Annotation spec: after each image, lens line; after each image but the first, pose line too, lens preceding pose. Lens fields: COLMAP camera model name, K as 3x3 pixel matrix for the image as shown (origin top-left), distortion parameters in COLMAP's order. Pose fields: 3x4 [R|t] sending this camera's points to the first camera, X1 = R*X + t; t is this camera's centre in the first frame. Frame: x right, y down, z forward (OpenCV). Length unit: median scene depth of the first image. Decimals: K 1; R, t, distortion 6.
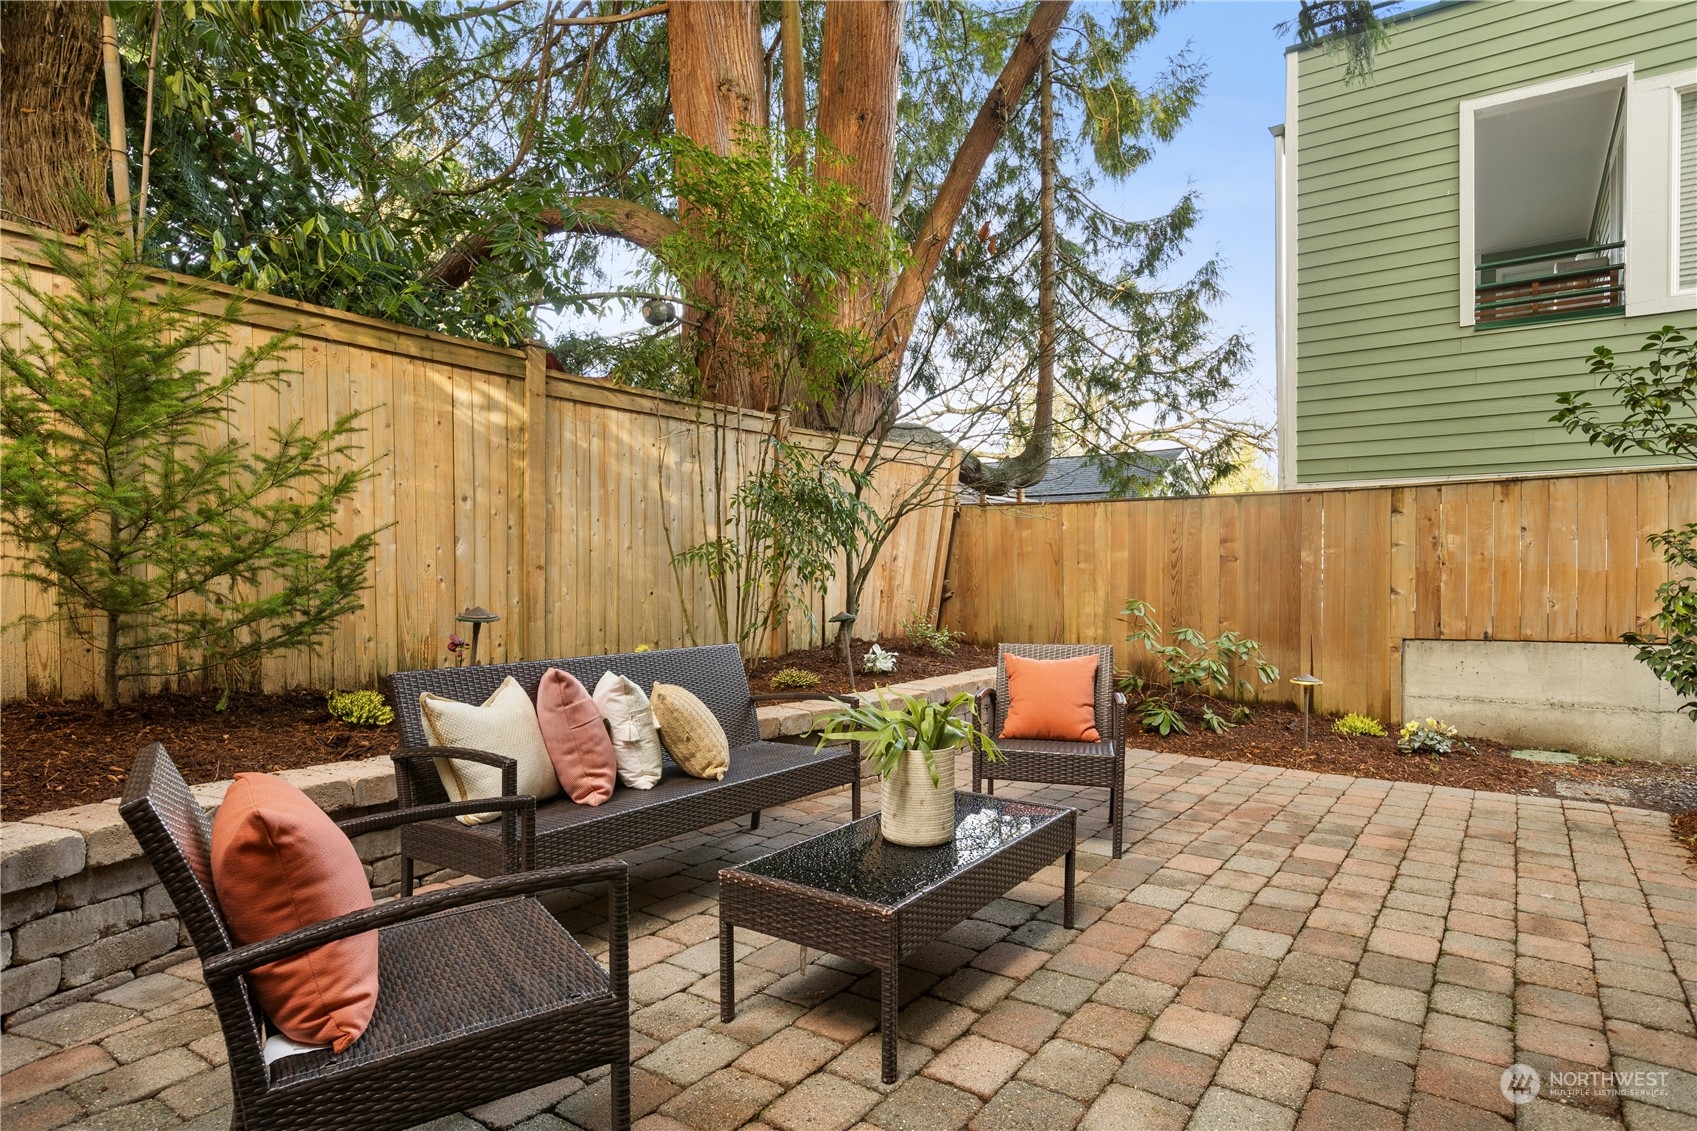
lens RADIAL K [[937.9, 0, 844.2], [0, 937.9, 575.2], [0, 0, 1]] dist [-0.000774, 0.001538]
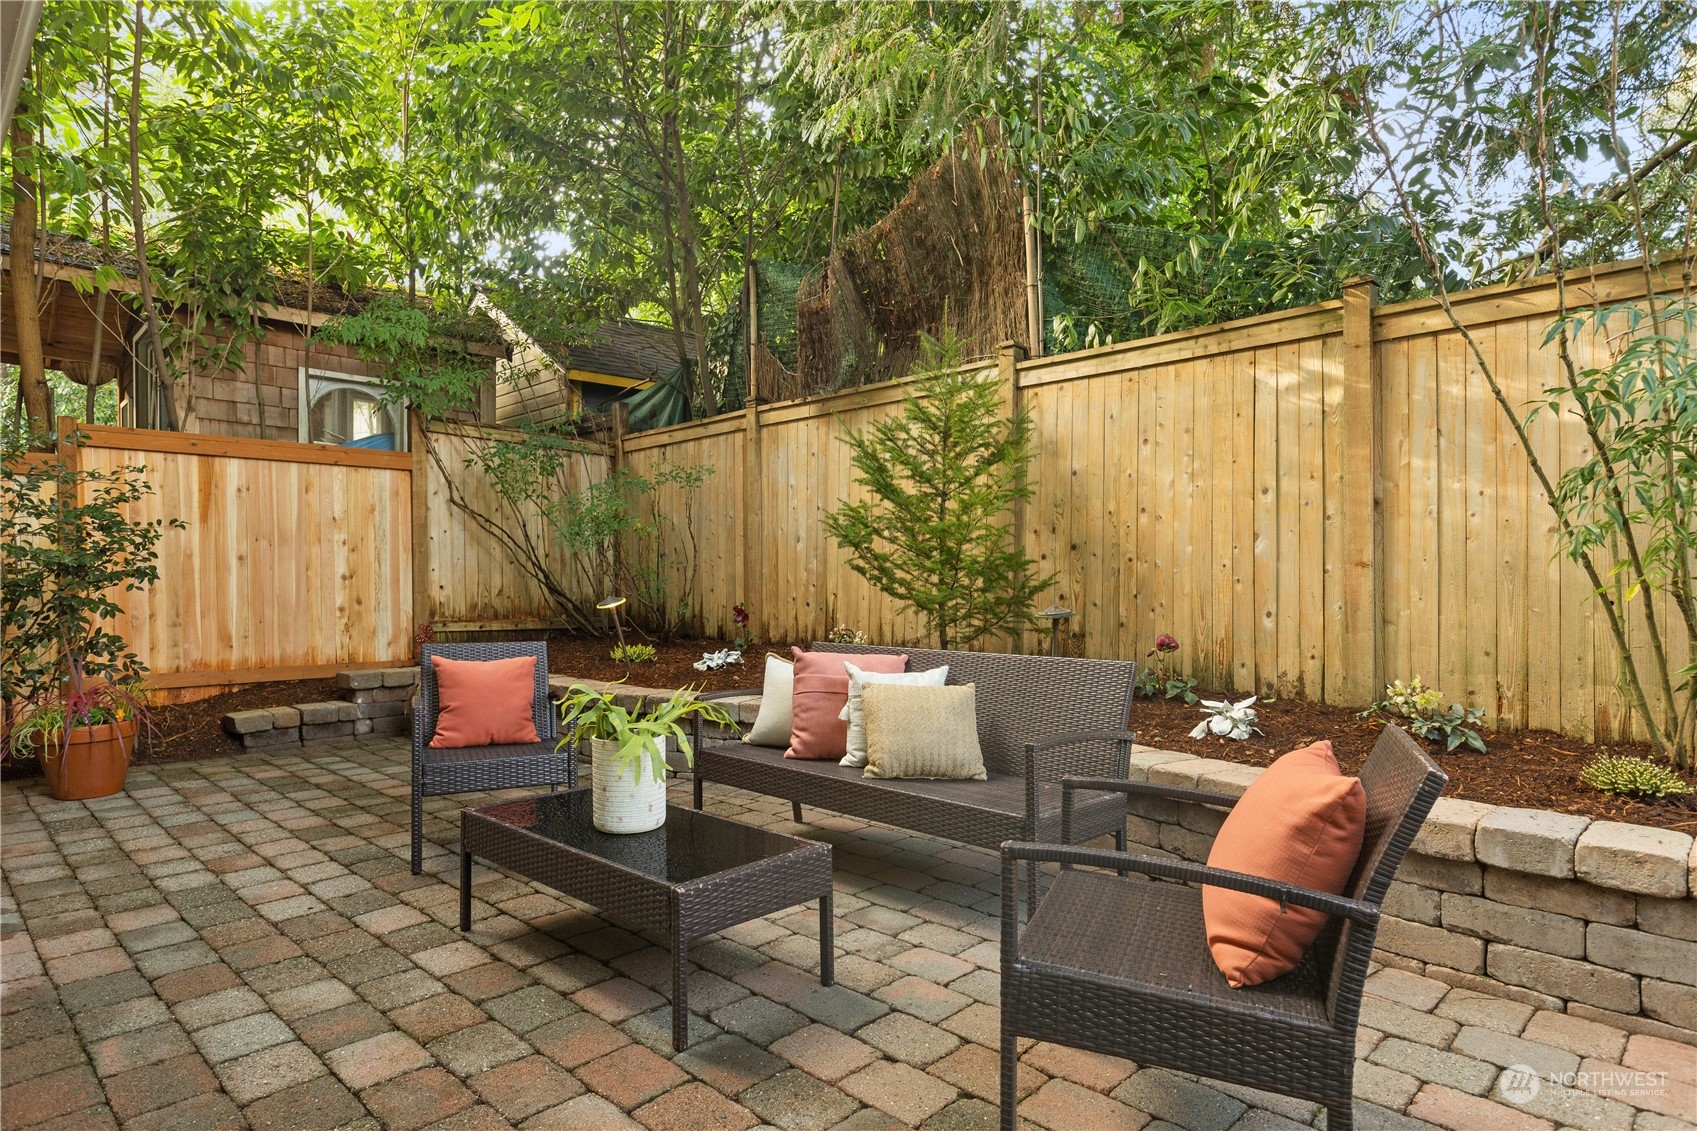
lens RADIAL K [[937.9, 0, 839.9], [0, 937.9, 599.2], [0, 0, 1]] dist [-0.000774, 0.001538]
pose [[-0.155903, 0.016819, -0.987629, 1.013889], [0.000786, 0.999857, 0.016903, 0.013573], [0.987772, 0.001859, -0.155893, 1.337120]]
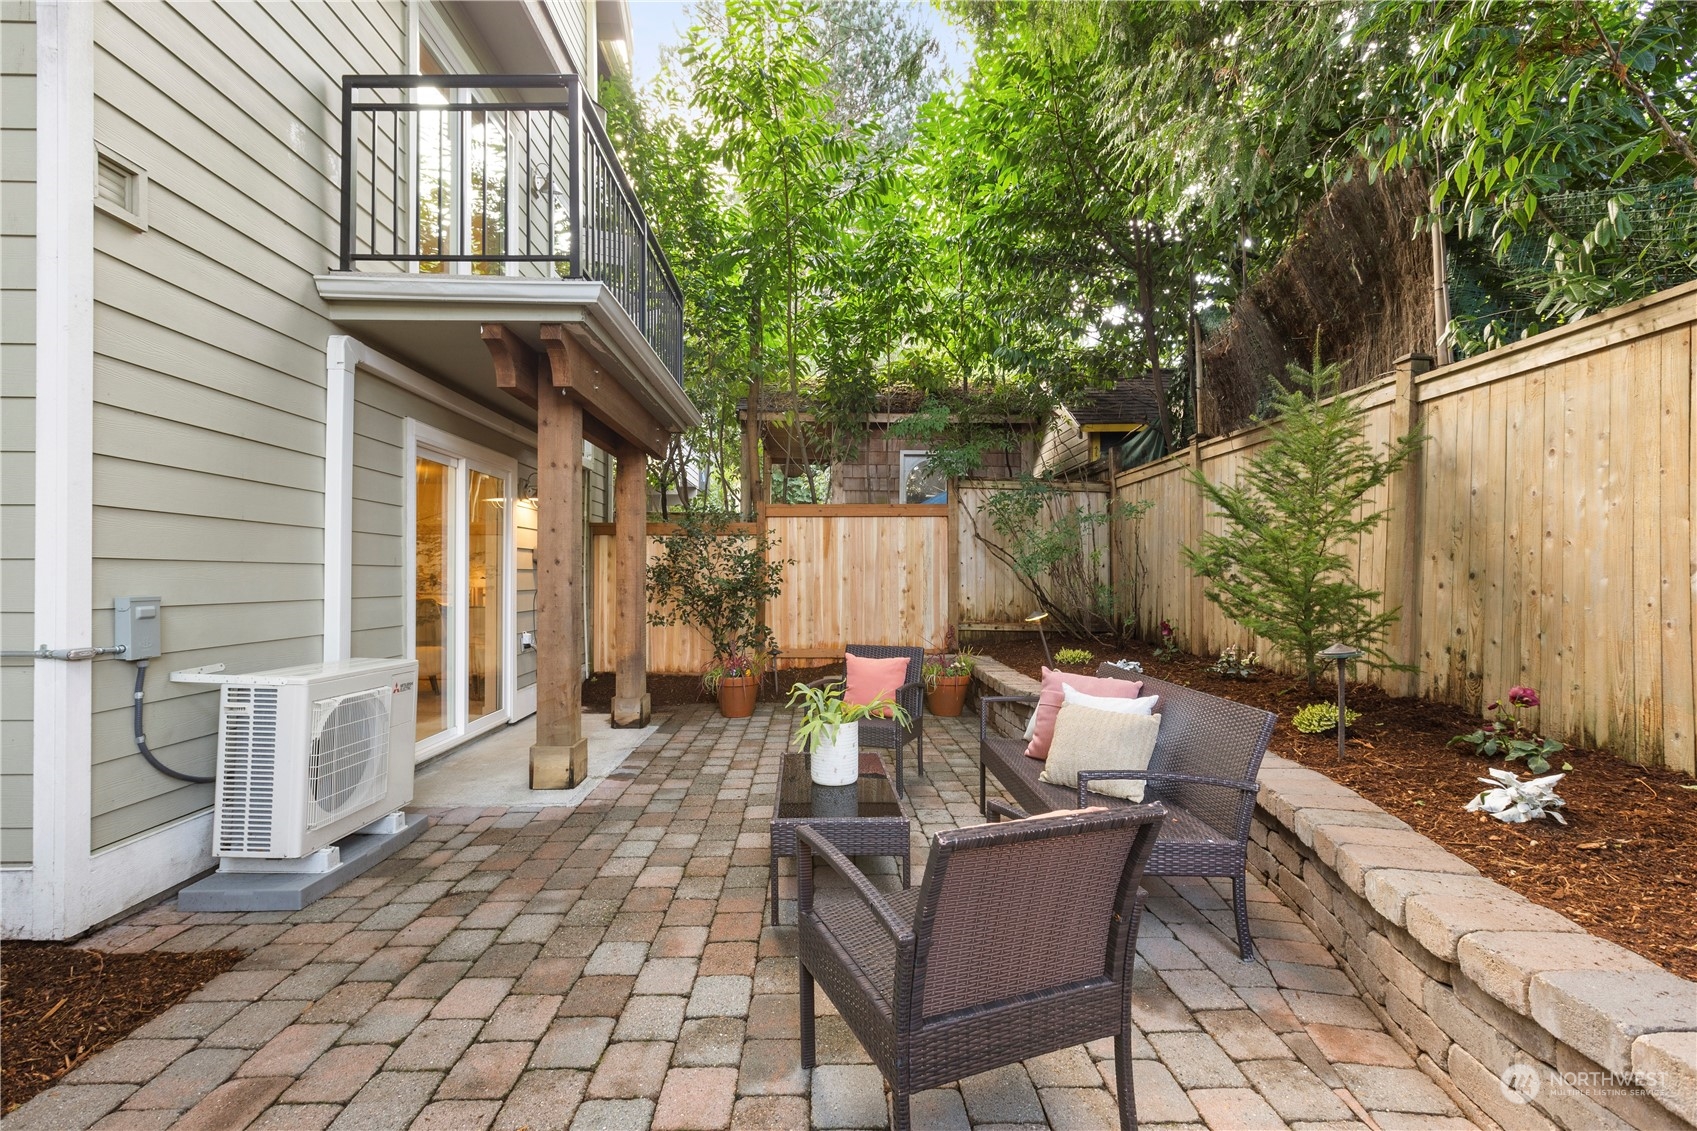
lens RADIAL K [[775.4, 0, 836.4], [0, 775.4, 570.9], [0, 0, 1]] dist [0.004472, -0.000695]
pose [[-0.800634, -0.009239, -0.599082, 0.813666], [-0.003378, 0.999935, -0.010906, -0.050011], [0.599144, -0.006708, -0.800613, 1.955958]]
